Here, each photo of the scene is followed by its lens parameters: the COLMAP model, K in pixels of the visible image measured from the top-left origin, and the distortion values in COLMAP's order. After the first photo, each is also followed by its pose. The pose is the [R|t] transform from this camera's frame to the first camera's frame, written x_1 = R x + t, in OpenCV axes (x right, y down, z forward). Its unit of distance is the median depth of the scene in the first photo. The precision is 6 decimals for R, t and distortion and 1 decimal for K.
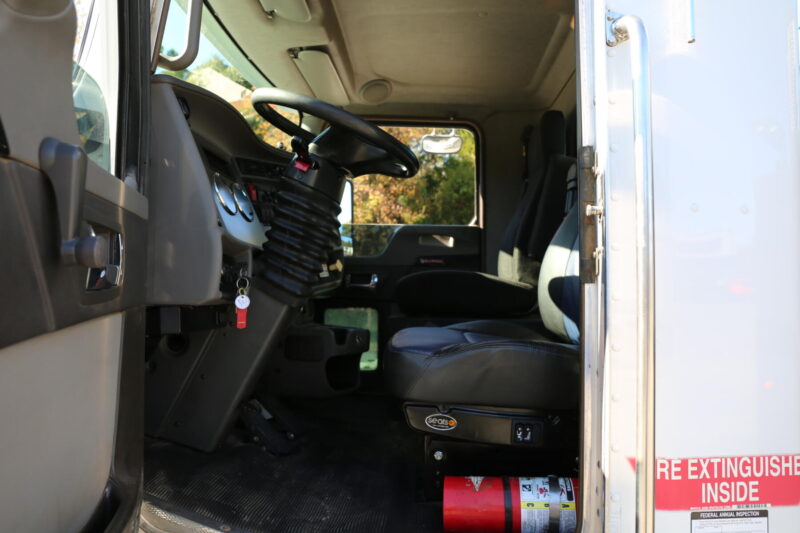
lens RADIAL K [[528.7, 0, 397.8], [0, 528.7, 269.2], [0, 0, 1]] dist [-0.098484, 0.061518]
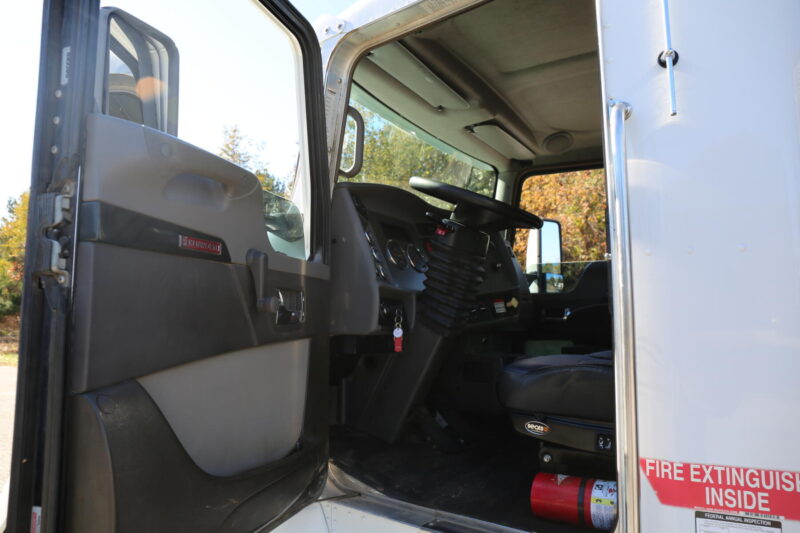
lens RADIAL K [[528.7, 0, 397.8], [0, 528.7, 269.2], [0, 0, 1]] dist [-0.098484, 0.061518]
pose [[0.875966, -0.059177, -0.478730, 0.559257], [0.027675, 0.996977, -0.072600, -0.007529], [0.481579, 0.050346, 0.874955, -0.366365]]
